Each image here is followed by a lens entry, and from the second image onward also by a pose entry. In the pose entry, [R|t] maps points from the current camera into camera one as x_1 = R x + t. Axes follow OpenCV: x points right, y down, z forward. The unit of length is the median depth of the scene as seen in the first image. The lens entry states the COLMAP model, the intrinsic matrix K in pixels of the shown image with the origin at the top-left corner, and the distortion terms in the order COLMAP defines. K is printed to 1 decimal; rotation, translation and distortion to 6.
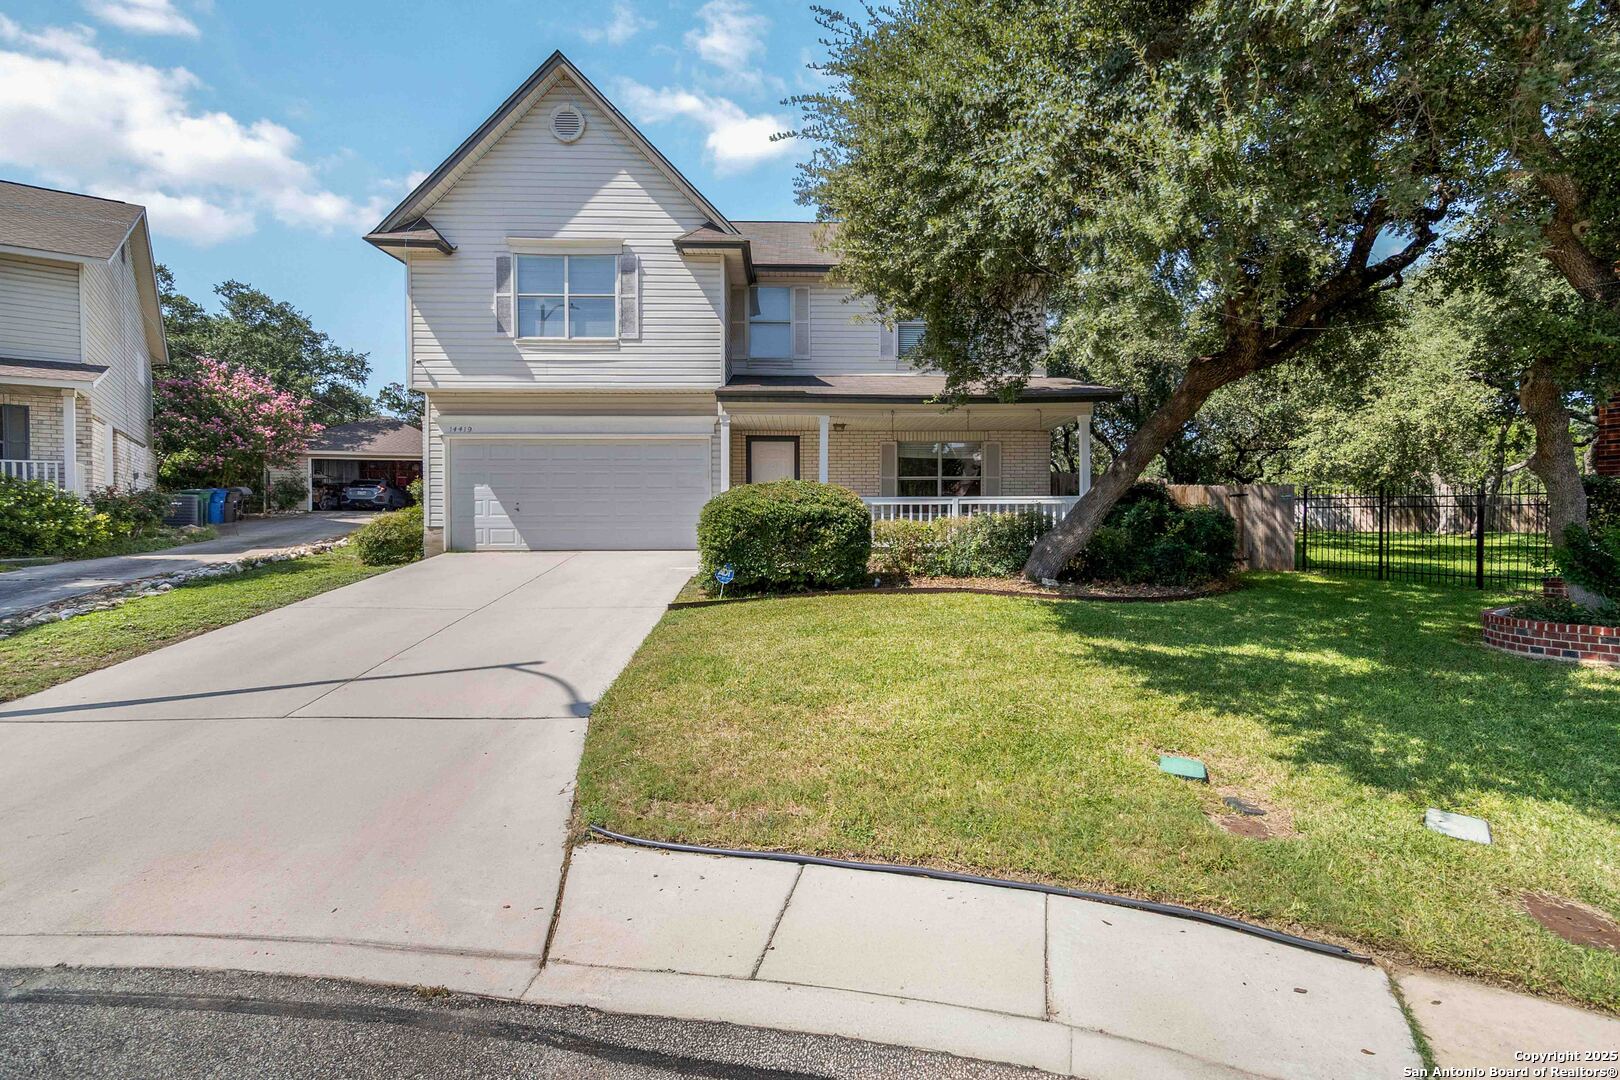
lens RADIAL K [[766.1, 0, 811.9], [0, 766.1, 531.5], [0, 0, 1]] dist [-0.000771, 0.002403]
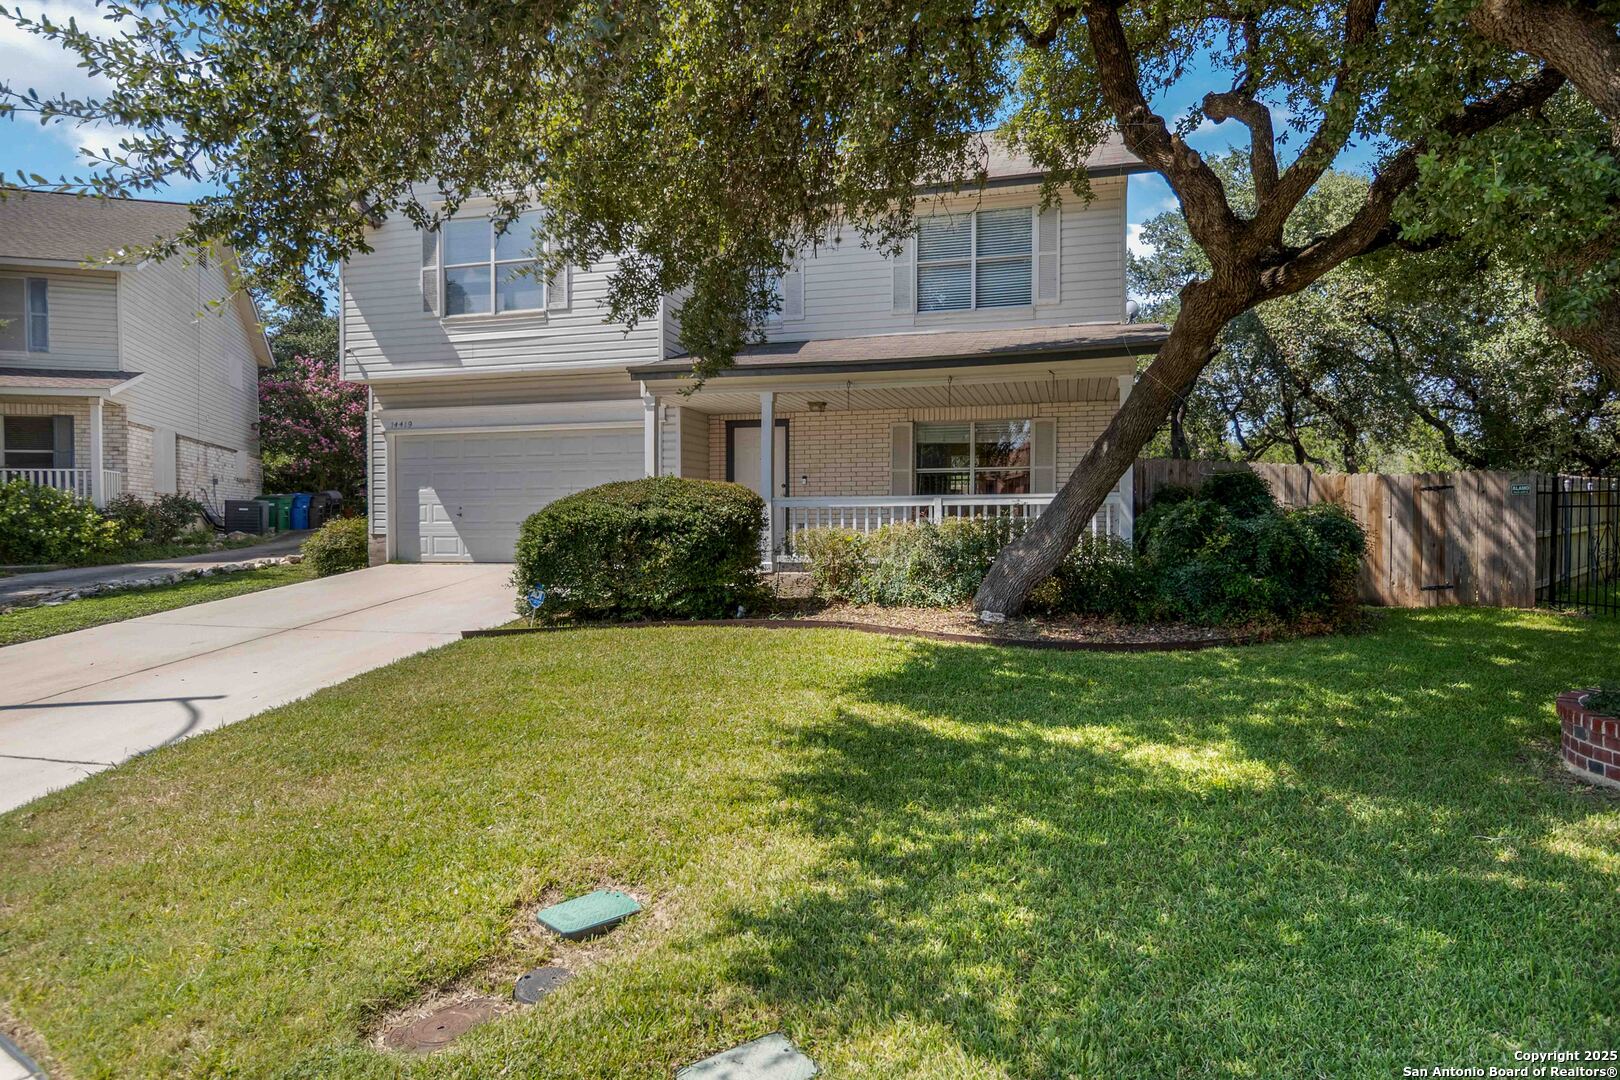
lens RADIAL K [[947.1, 0, 818.9], [0, 947.1, 530.0], [0, 0, 1]] dist [-0.007141, -0.001711]
pose [[0.955900, 0.001344, -0.293688, 0.335879], [-0.003970, 0.999957, -0.008344, -0.004700], [0.293664, 0.009142, 0.955865, 0.105279]]
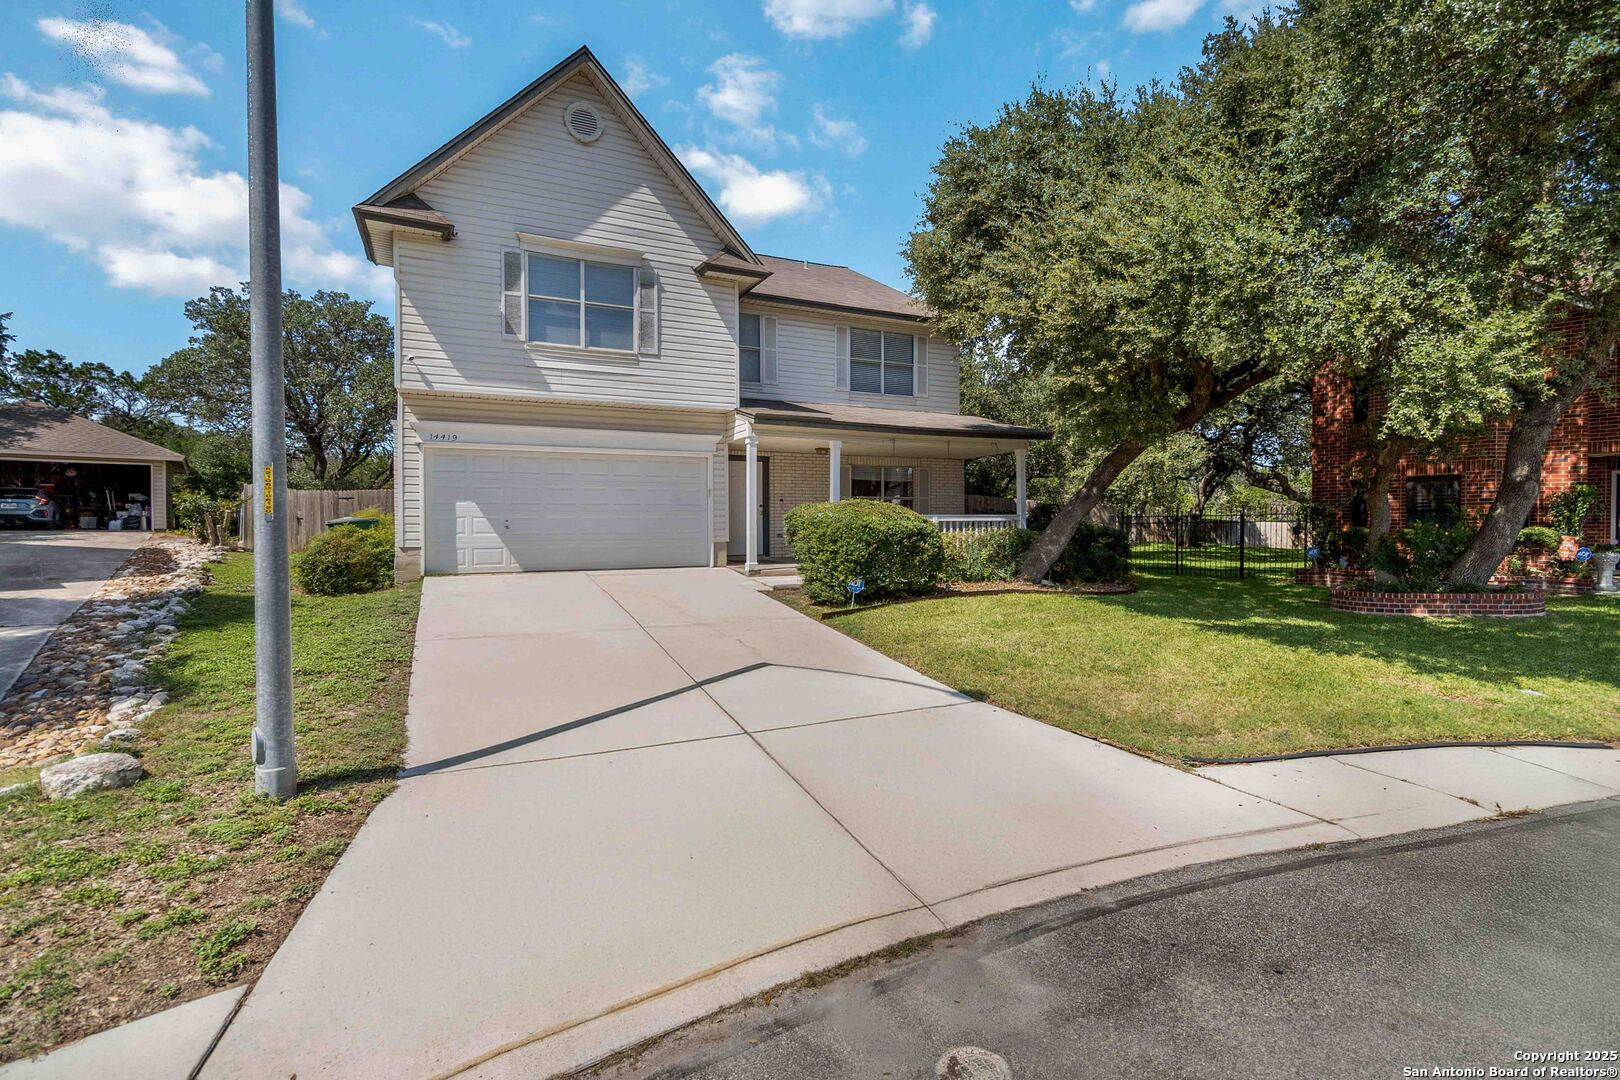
lens RADIAL K [[766.1, 0, 826.2], [0, 766.1, 546.9], [0, 0, 1]] dist [-0.000771, 0.002403]
pose [[0.903518, -0.015963, 0.428253, -0.460530], [0.016163, 0.999864, 0.003171, -0.002258], [-0.428245, 0.004057, 0.903654, 0.010408]]
